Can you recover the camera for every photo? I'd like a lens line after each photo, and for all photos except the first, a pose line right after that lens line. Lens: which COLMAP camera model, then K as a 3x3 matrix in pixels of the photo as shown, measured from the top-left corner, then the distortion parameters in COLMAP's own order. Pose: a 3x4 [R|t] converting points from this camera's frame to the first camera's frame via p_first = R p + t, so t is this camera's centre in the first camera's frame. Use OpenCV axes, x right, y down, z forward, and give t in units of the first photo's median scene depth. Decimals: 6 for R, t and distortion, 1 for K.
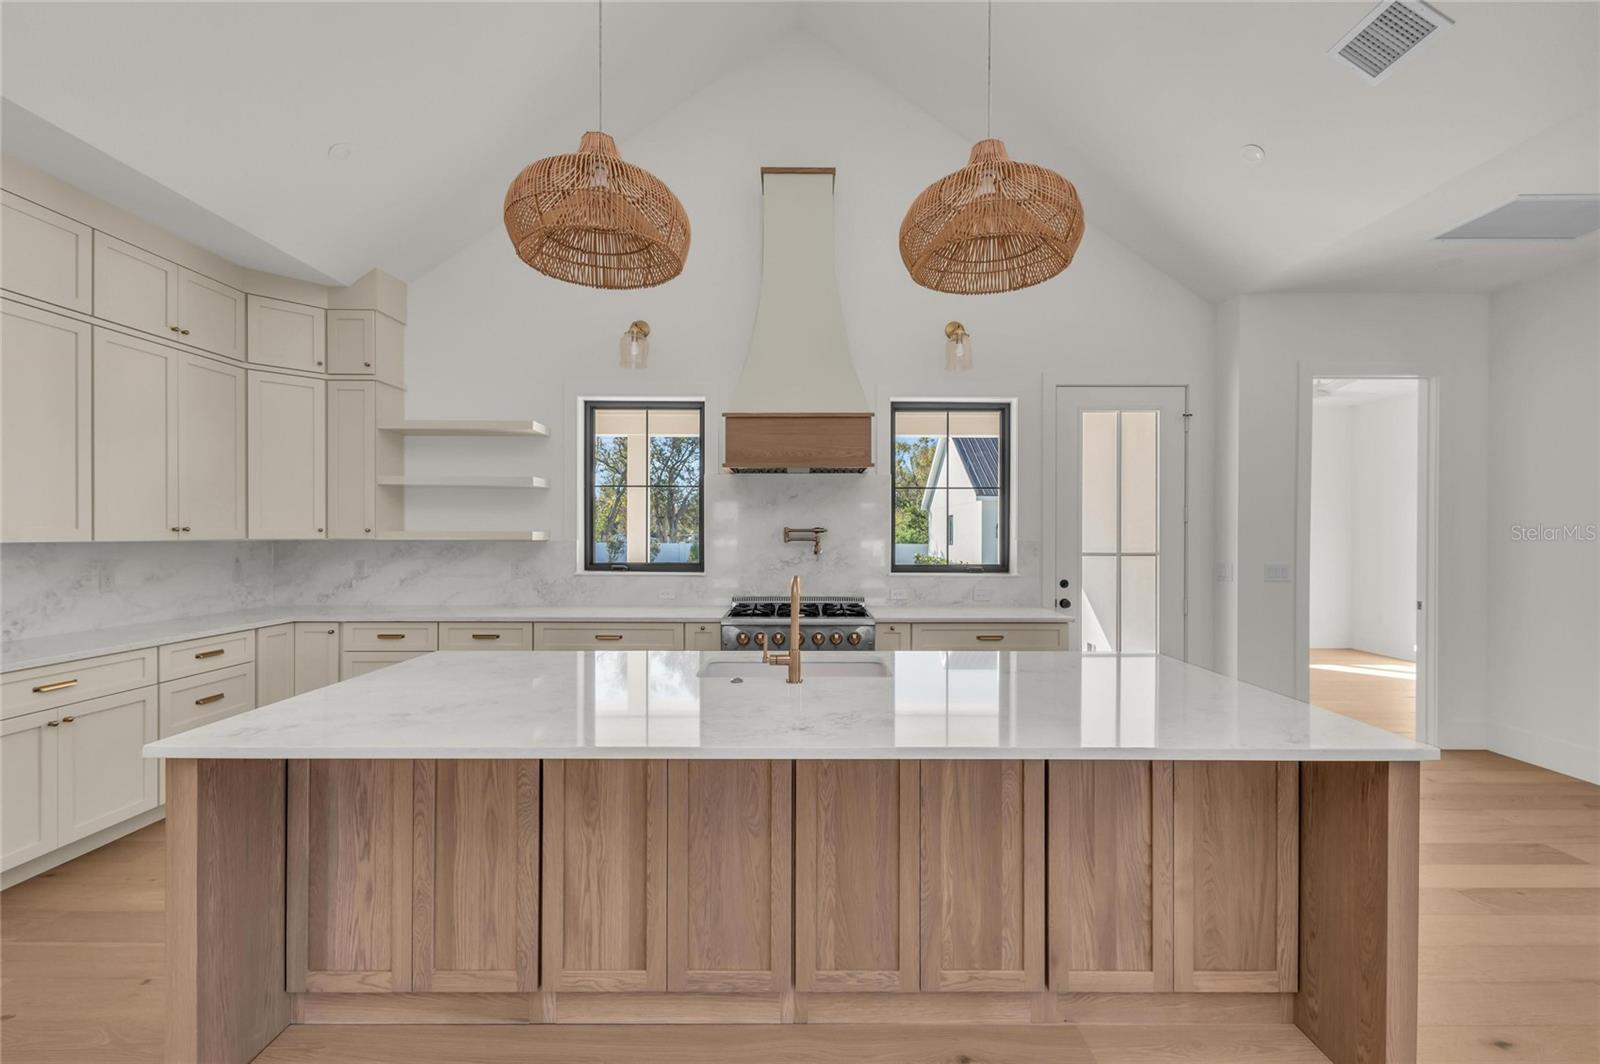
lens RADIAL K [[666.2, 0, 800.5], [0, 666.2, 536.2], [0, 0, 1]] dist [0.006902, -0.000223]
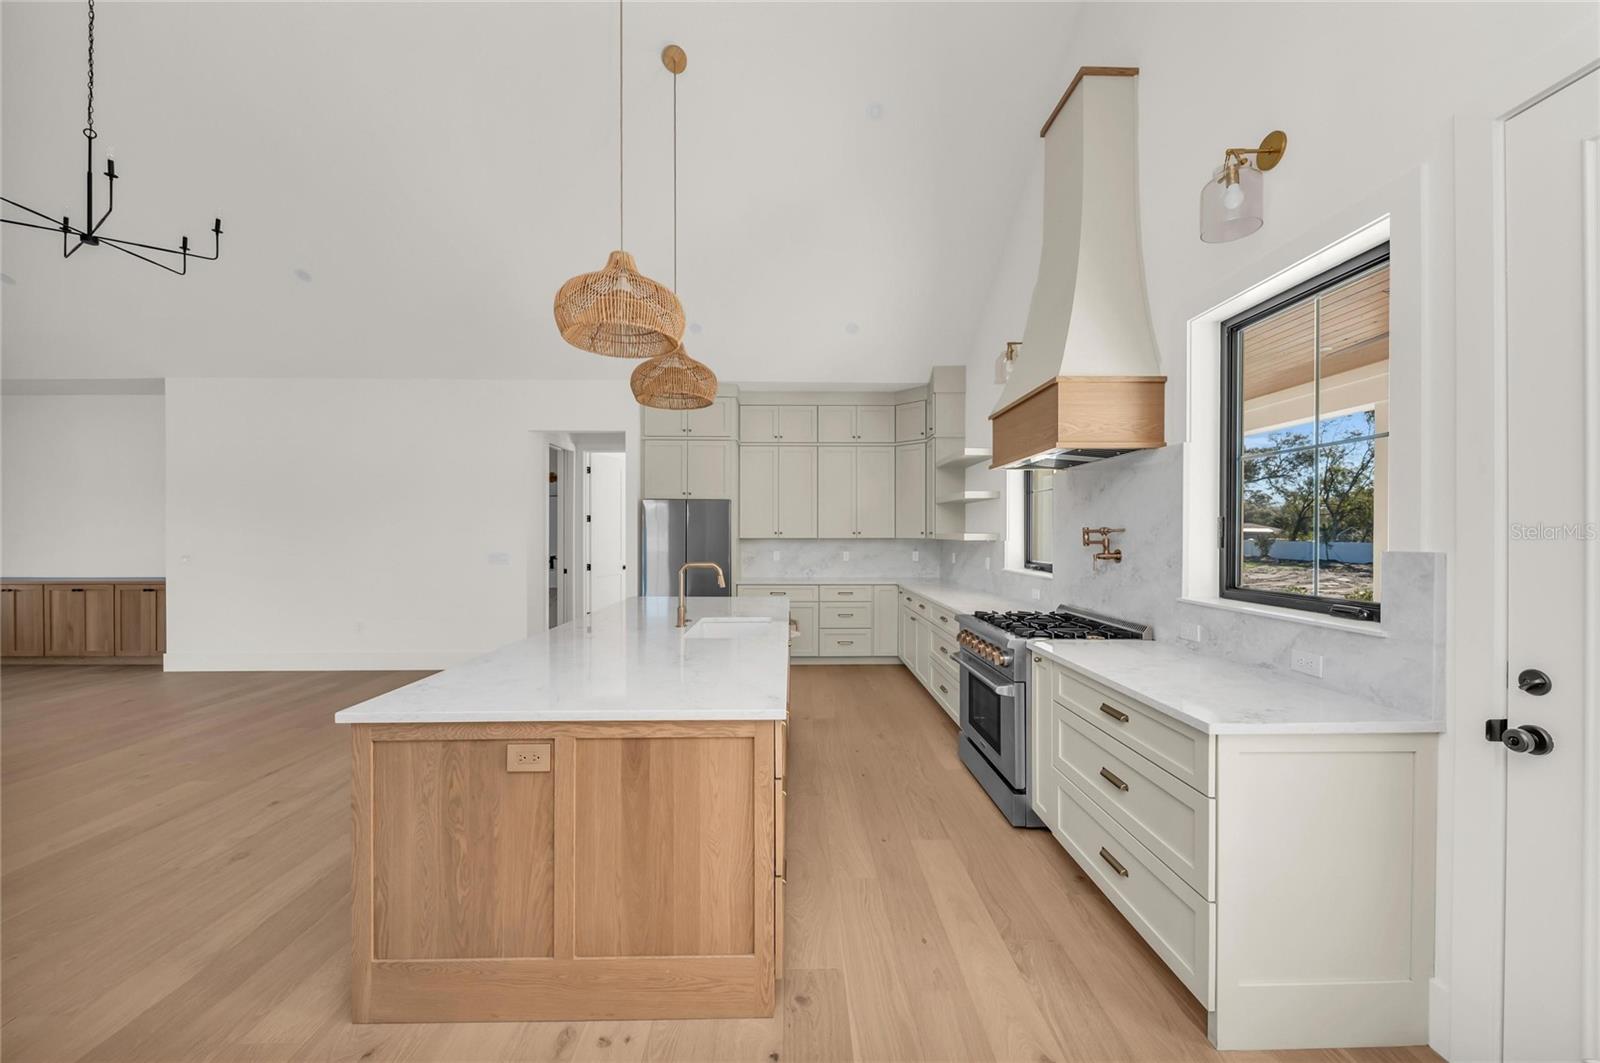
lens RADIAL K [[590.1, 0, 799.2], [0, 590.1, 534.8], [0, 0, 1]] dist [0.012131, -0.005696]
pose [[0.011770, -0.001074, -0.999930, 0.777647], [-0.006295, 0.999980, -0.001148, -0.001259], [0.999911, 0.006308, 0.011763, 0.698631]]
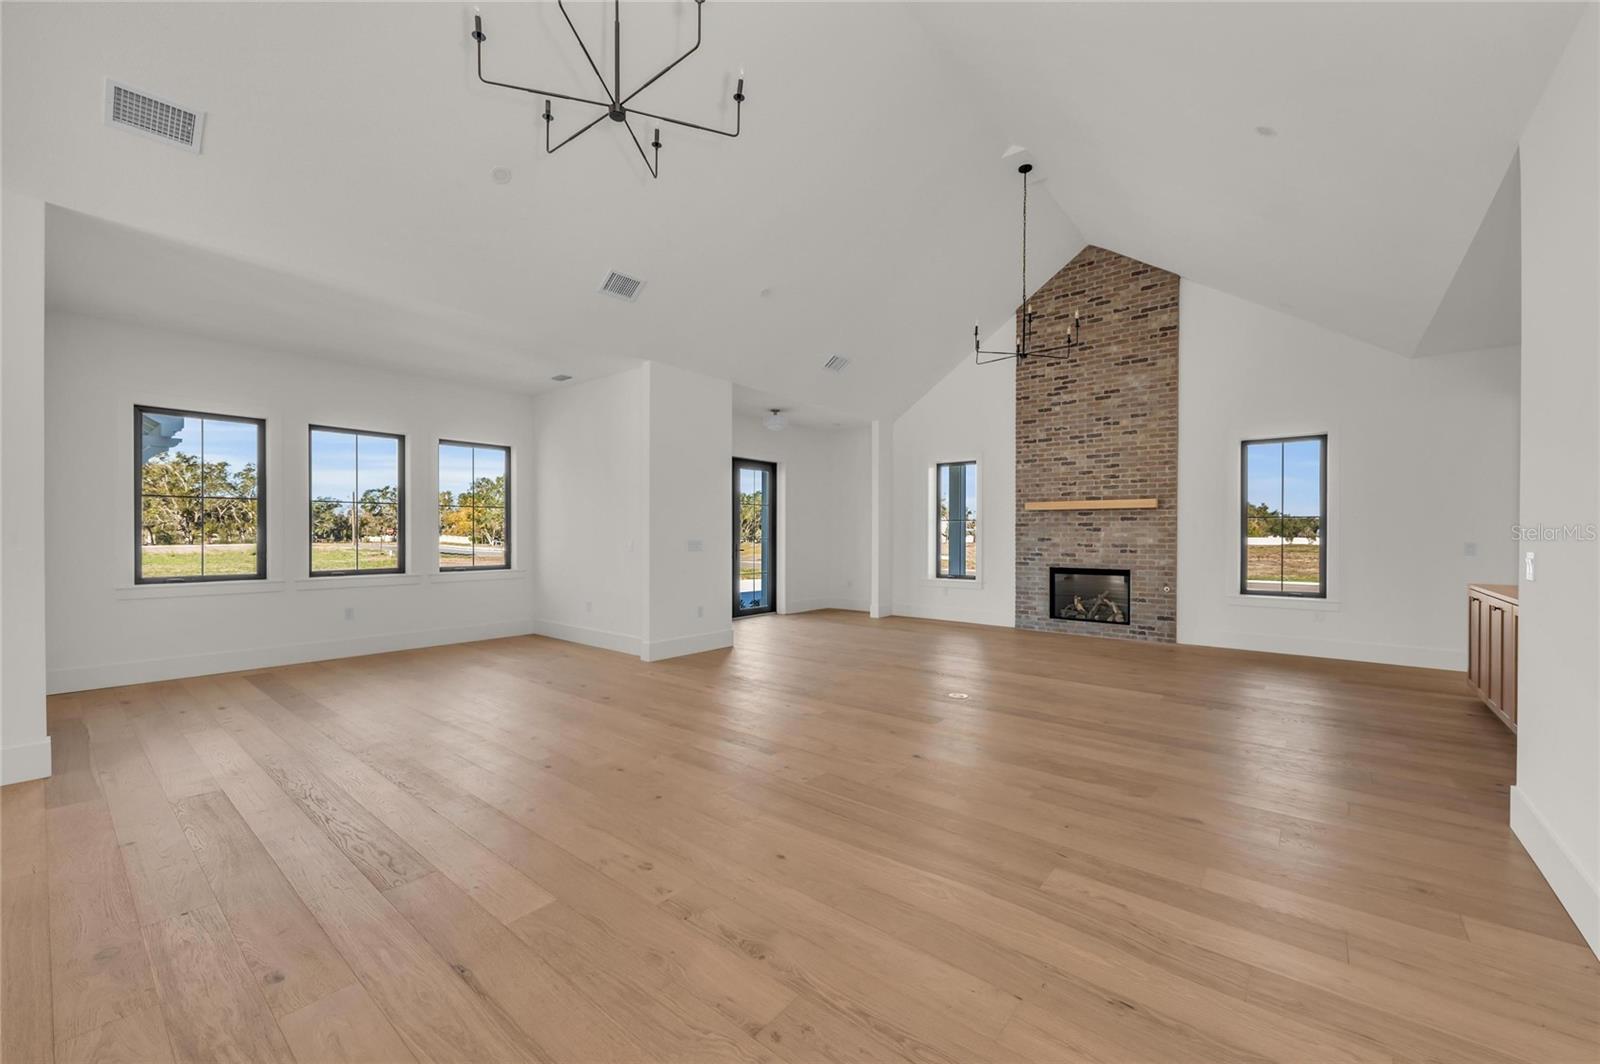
lens RADIAL K [[624.0, 0, 799.7], [0, 624.0, 536.5], [0, 0, 1]] dist [0.010707, -0.000123]
pose [[-0.771316, -0.009701, 0.636379, -0.539876], [-0.001601, 0.999910, 0.013303, 0.027317], [-0.636450, 0.009242, -0.771262, 0.147222]]
